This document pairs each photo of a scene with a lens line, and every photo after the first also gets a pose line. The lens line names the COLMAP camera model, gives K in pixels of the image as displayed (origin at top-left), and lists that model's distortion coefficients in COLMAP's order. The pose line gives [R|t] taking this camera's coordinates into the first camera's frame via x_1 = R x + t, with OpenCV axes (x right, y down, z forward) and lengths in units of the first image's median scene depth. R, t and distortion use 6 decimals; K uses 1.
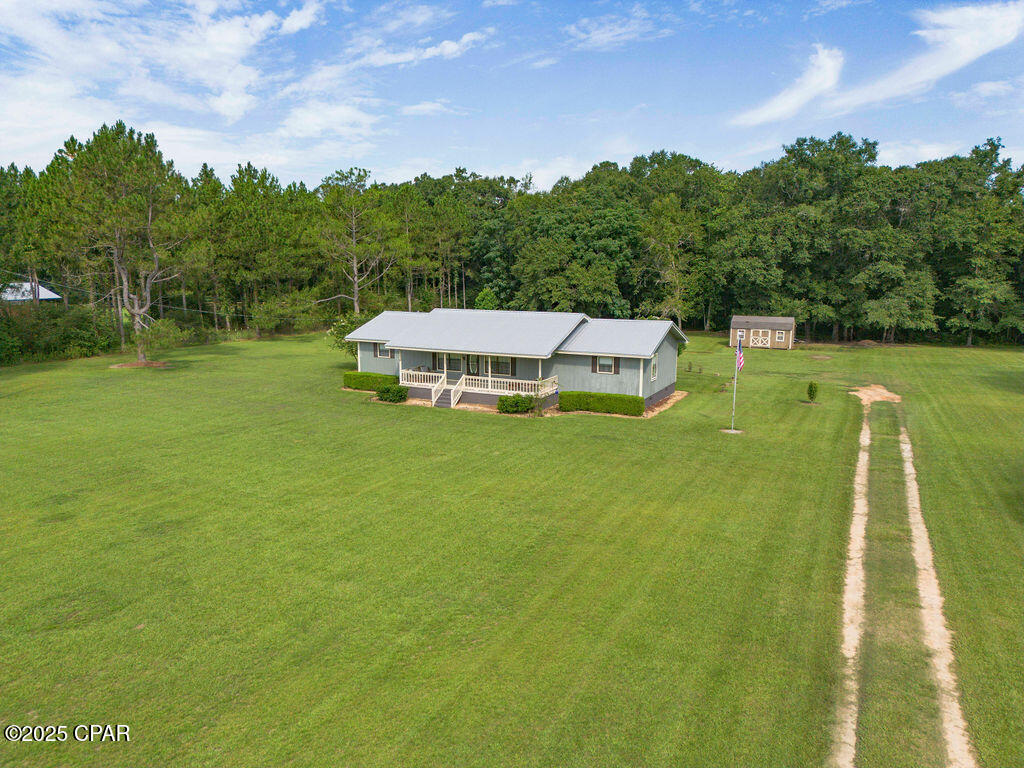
lens RADIAL K [[697.7, 0, 512.0], [0, 697.7, 384.0], [0, 0, 1]] dist [0.020969, -0.004124]
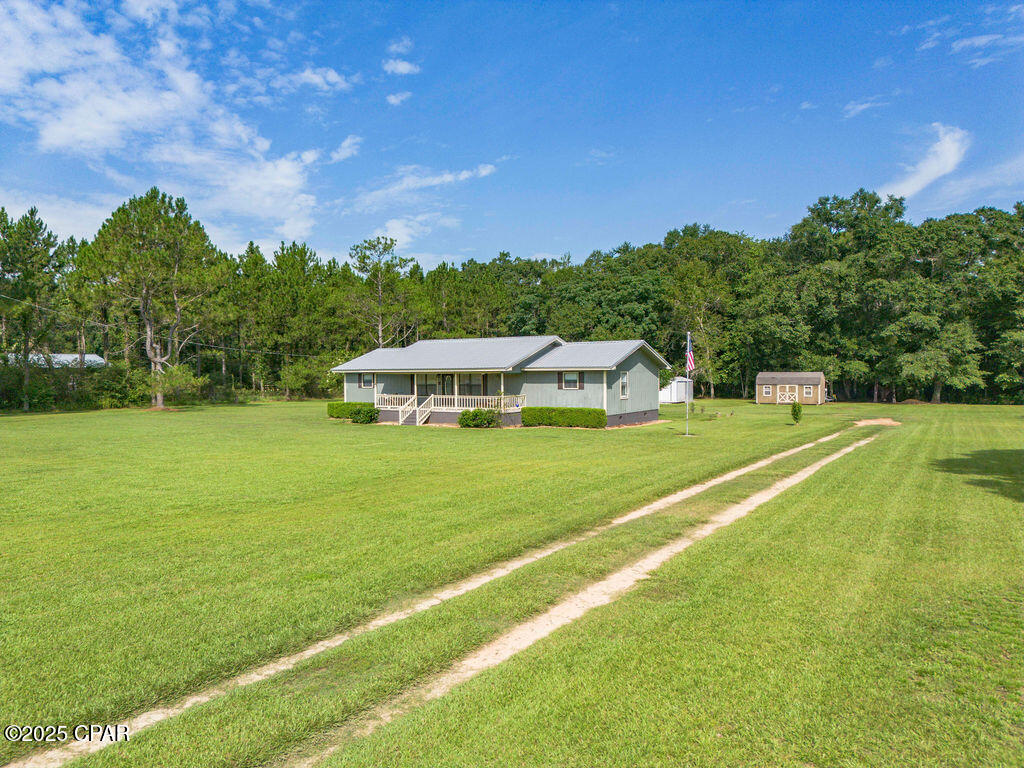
lens RADIAL K [[697.2, 0, 514.6], [0, 697.2, 388.6], [0, 0, 1]] dist [0.012558, -0.000846]
pose [[0.994660, -0.008062, -0.102888, 0.080185], [-0.006405, 0.990200, -0.139508, 0.061964], [0.103005, 0.139422, 0.984861, 0.017603]]
